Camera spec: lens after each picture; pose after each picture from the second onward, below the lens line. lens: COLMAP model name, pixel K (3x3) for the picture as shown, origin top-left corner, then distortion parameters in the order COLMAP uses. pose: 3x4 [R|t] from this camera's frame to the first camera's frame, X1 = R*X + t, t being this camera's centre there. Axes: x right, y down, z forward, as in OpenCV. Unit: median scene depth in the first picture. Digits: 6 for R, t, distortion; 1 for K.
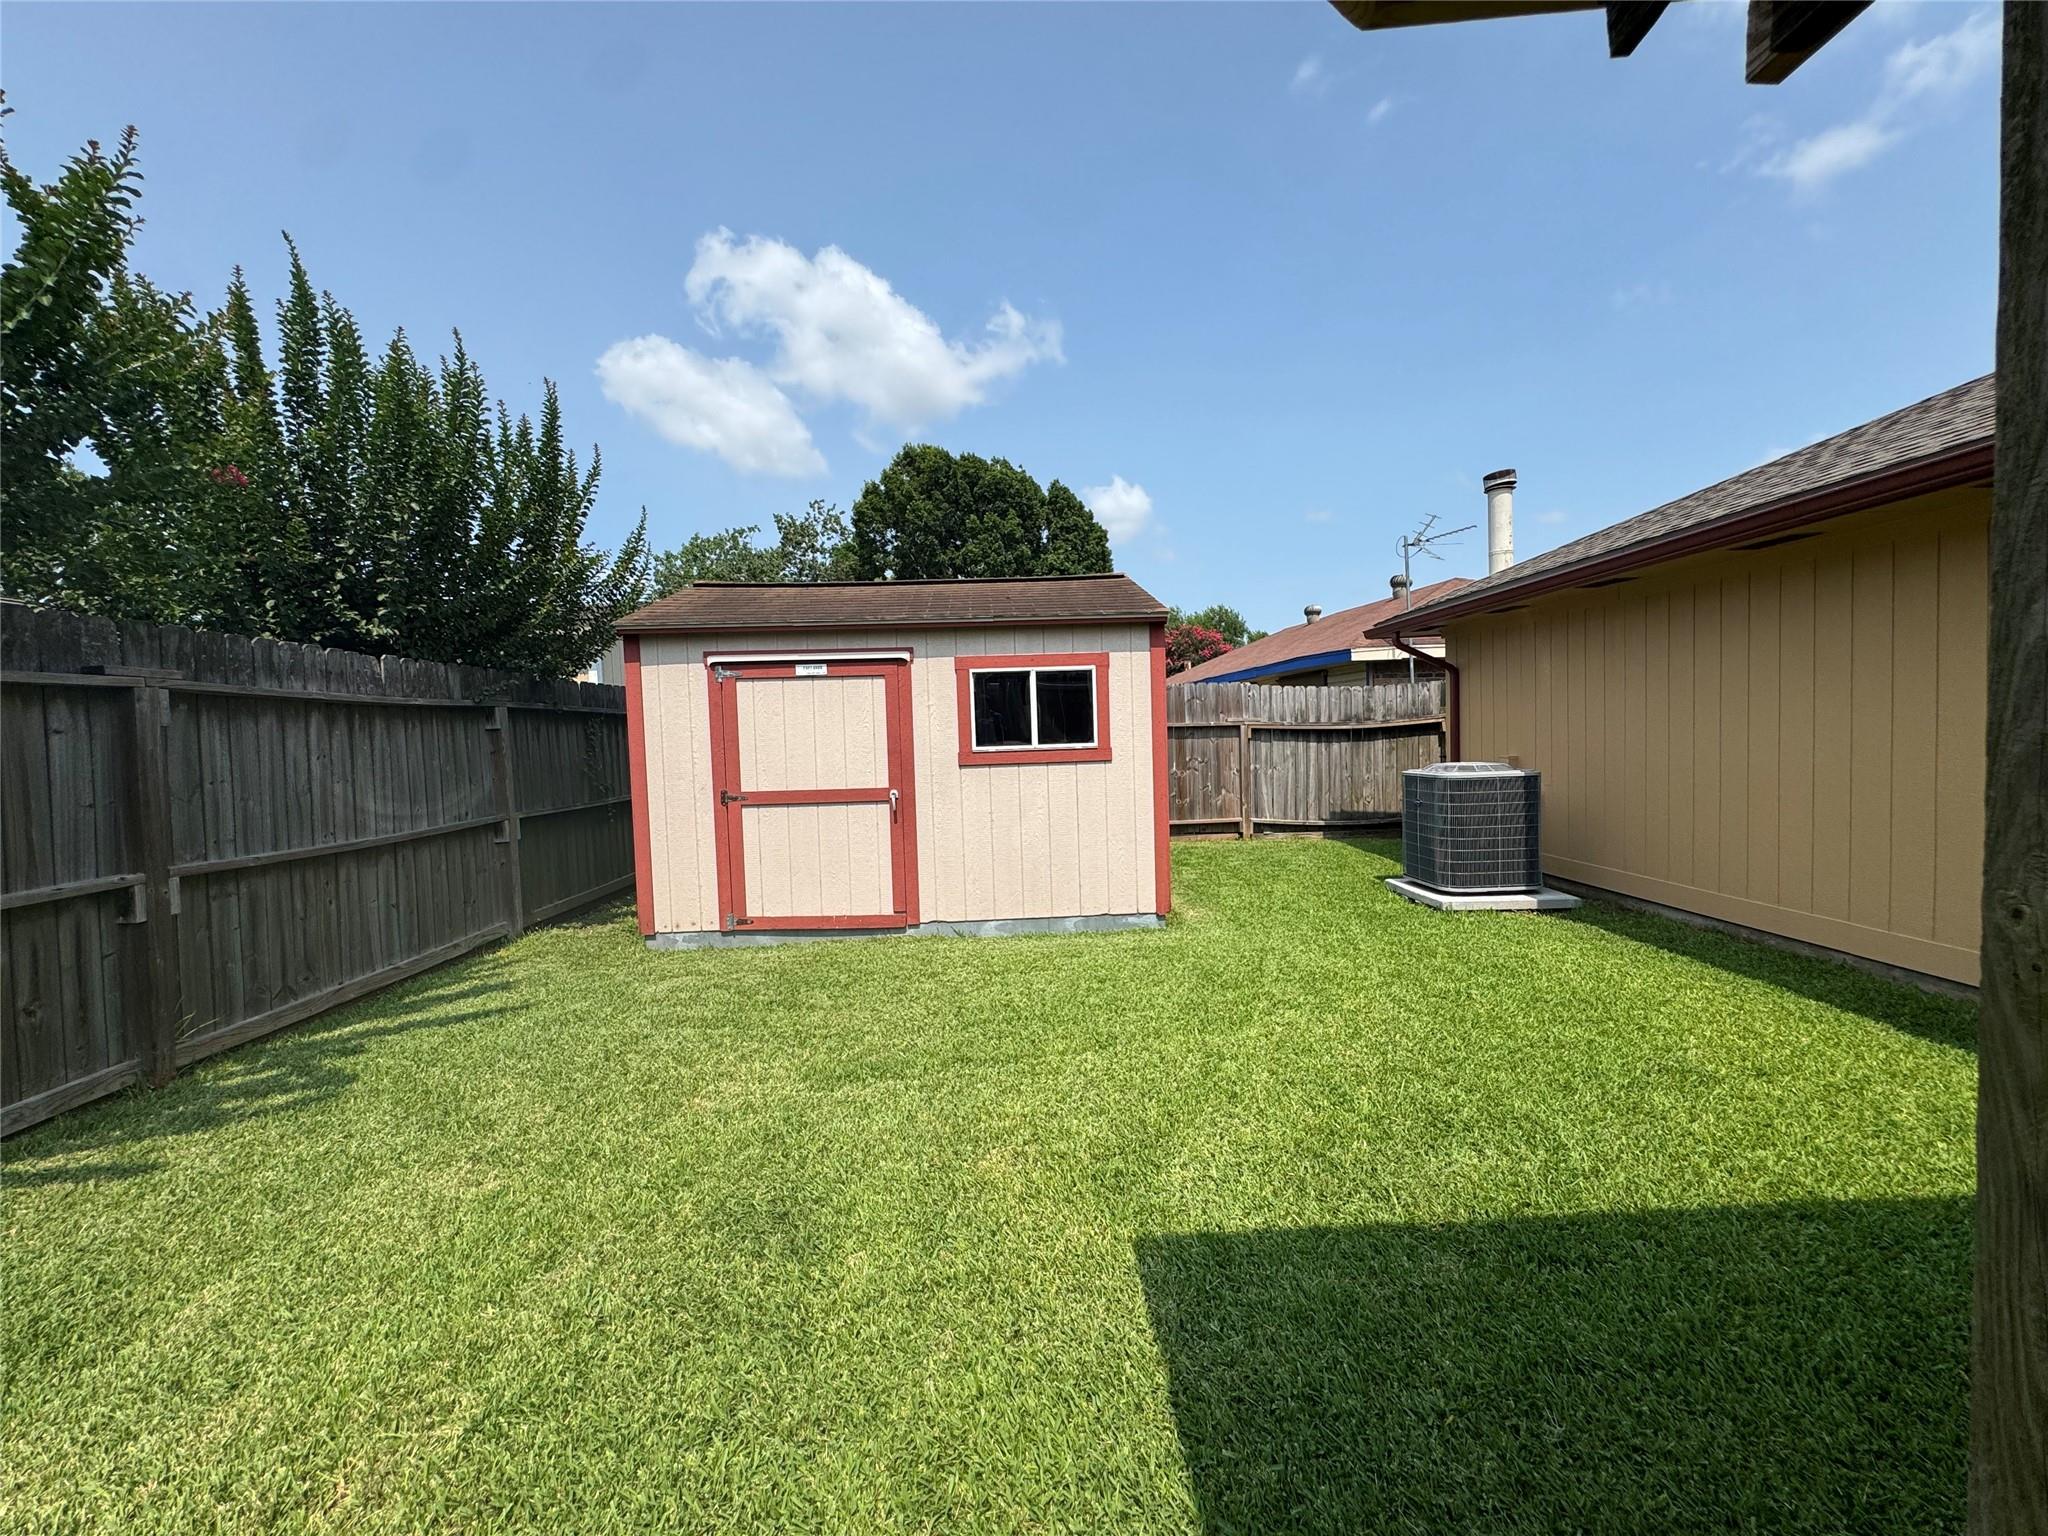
lens RADIAL K [[816.3, 0, 1018.4], [0, 816.3, 761.6], [0, 0, 1]] dist [-0.003332, 0.000301]
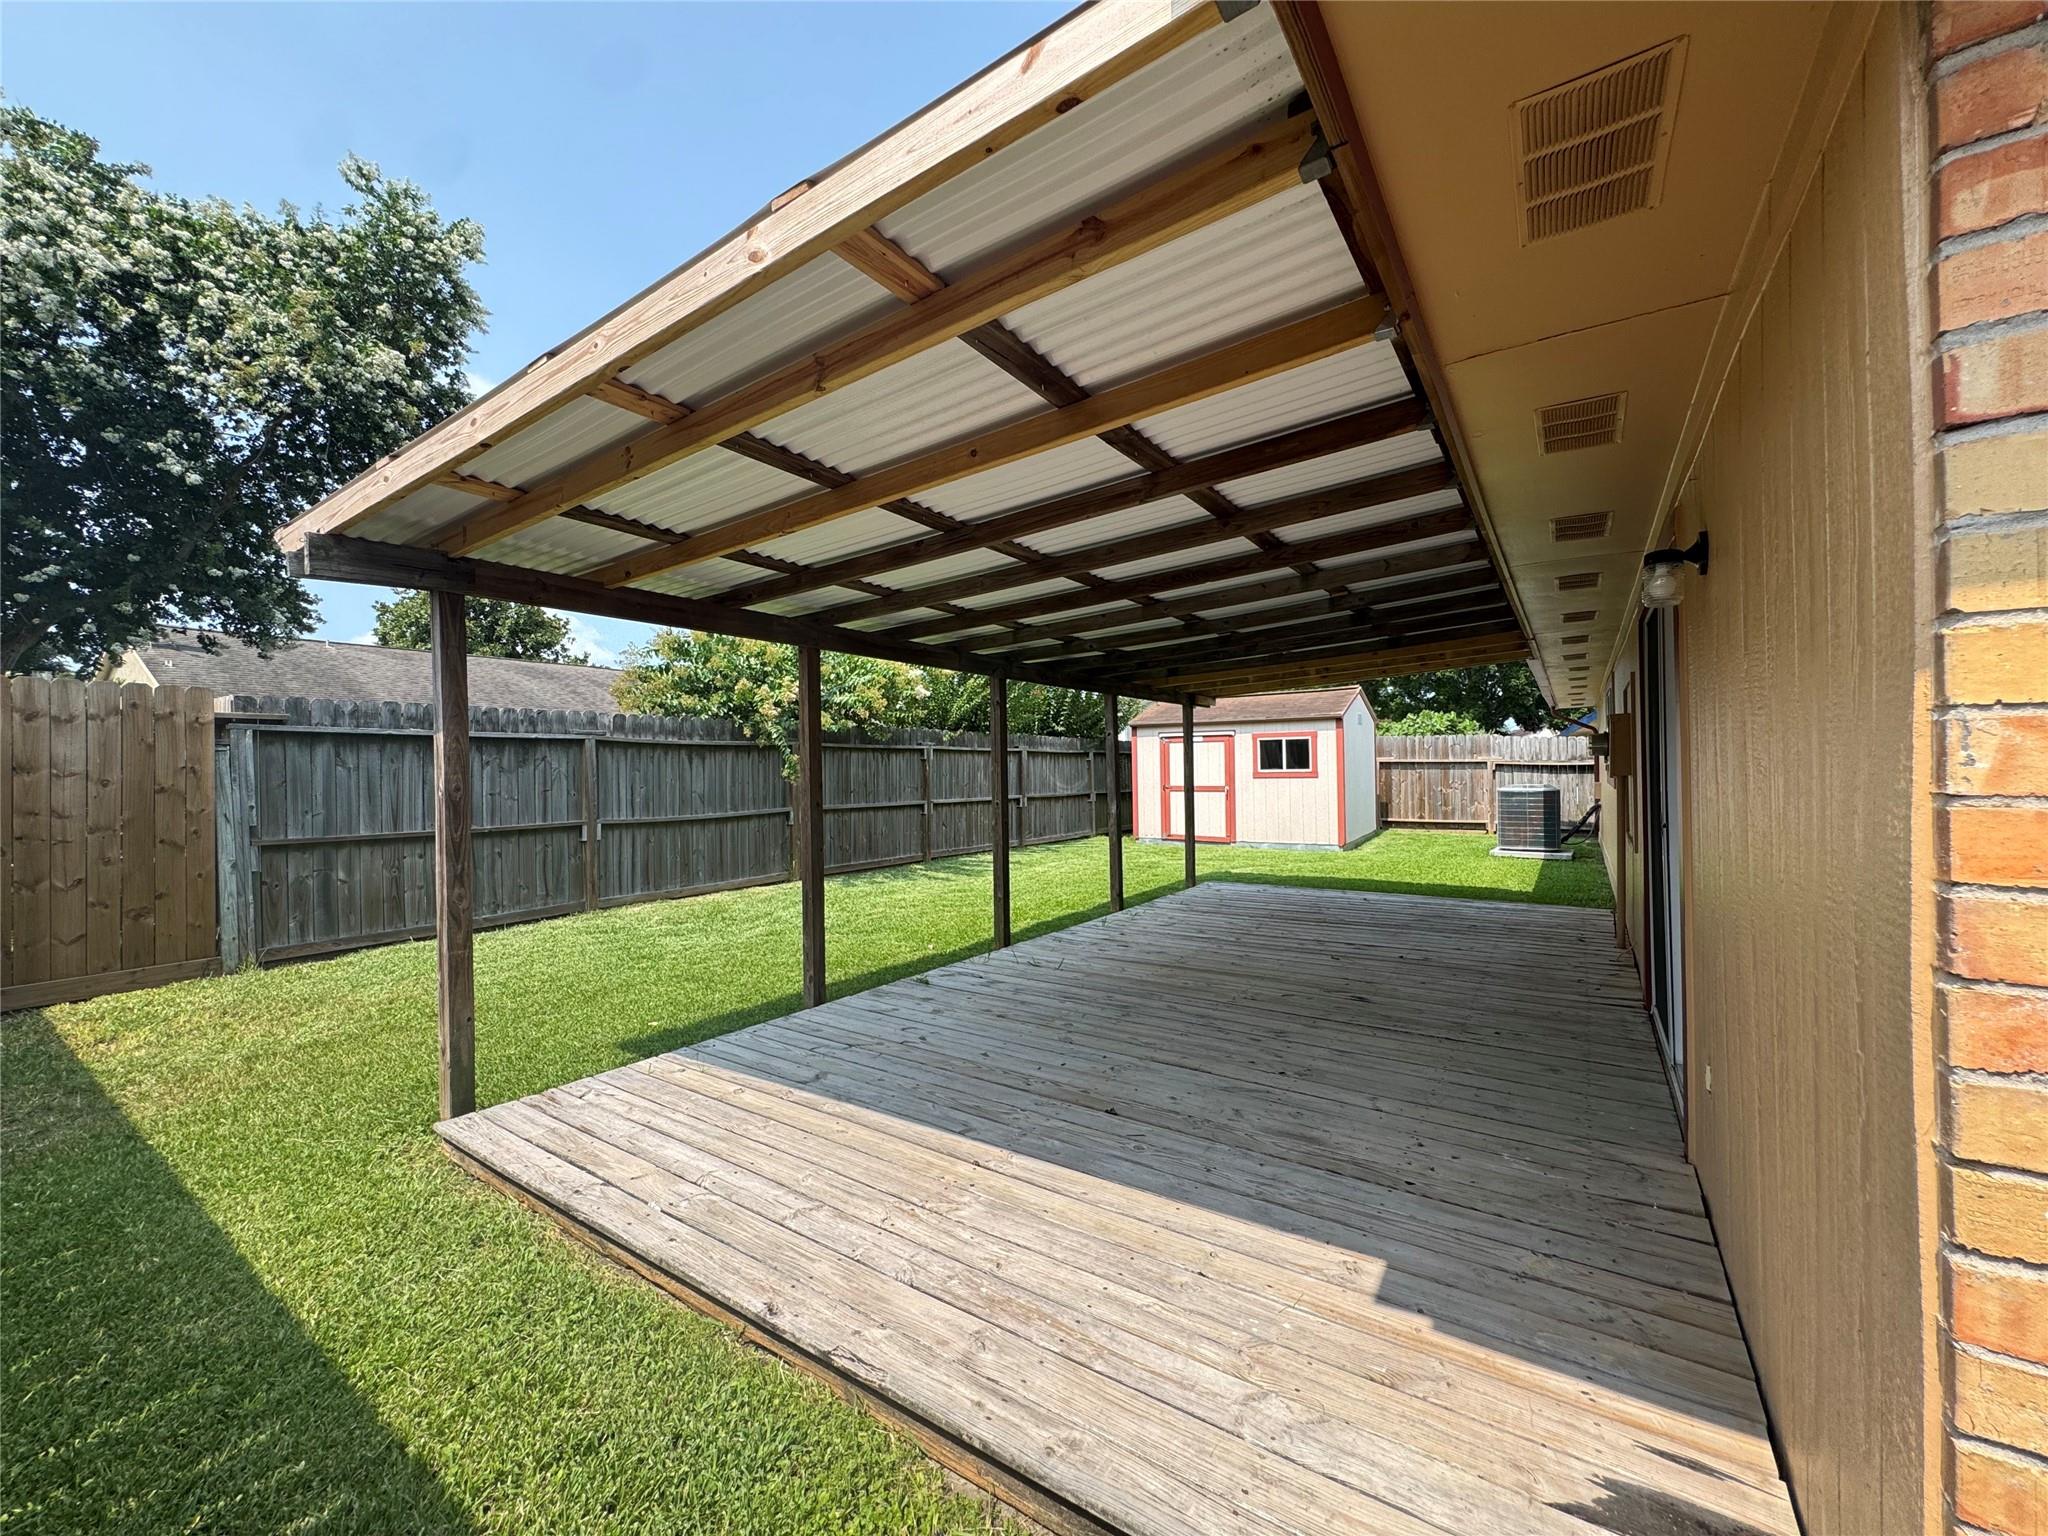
lens RADIAL K [[816.3, 0, 1016.4], [0, 816.3, 766.4], [0, 0, 1]] dist [-0.003332, 0.000301]
pose [[0.818102, 0.018108, -0.574789, 0.757695], [-0.032628, 0.999356, -0.014956, 0.031009], [0.574147, 0.030990, 0.818165, -1.422929]]
